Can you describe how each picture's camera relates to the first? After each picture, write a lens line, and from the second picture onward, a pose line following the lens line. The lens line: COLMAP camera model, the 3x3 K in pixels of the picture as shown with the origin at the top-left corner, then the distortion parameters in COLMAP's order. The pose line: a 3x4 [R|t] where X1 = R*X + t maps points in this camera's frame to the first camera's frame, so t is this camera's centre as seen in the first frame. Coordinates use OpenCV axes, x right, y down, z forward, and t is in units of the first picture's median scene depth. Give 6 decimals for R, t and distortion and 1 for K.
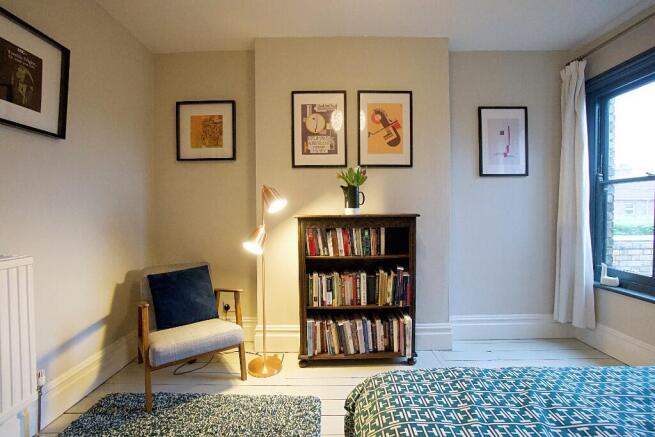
lens RADIAL K [[290.6, 0, 326.1], [0, 290.6, 215.9], [0, 0, 1]] dist [-0.055291, 0.017867]
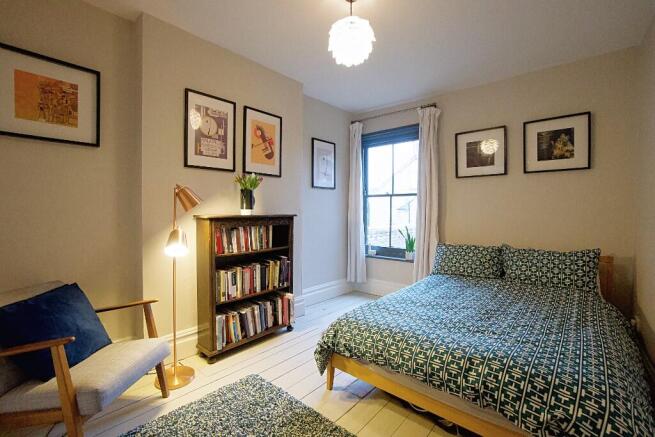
lens RADIAL K [[290.6, 0, 326.6], [0, 290.6, 214.8], [0, 0, 1]] dist [-0.055291, 0.017867]
pose [[0.657659, -0.001708, 0.753314, -0.568084], [0.006489, 0.999973, -0.003398, 0.001219], [-0.753288, 0.007124, 0.657652, 0.015601]]
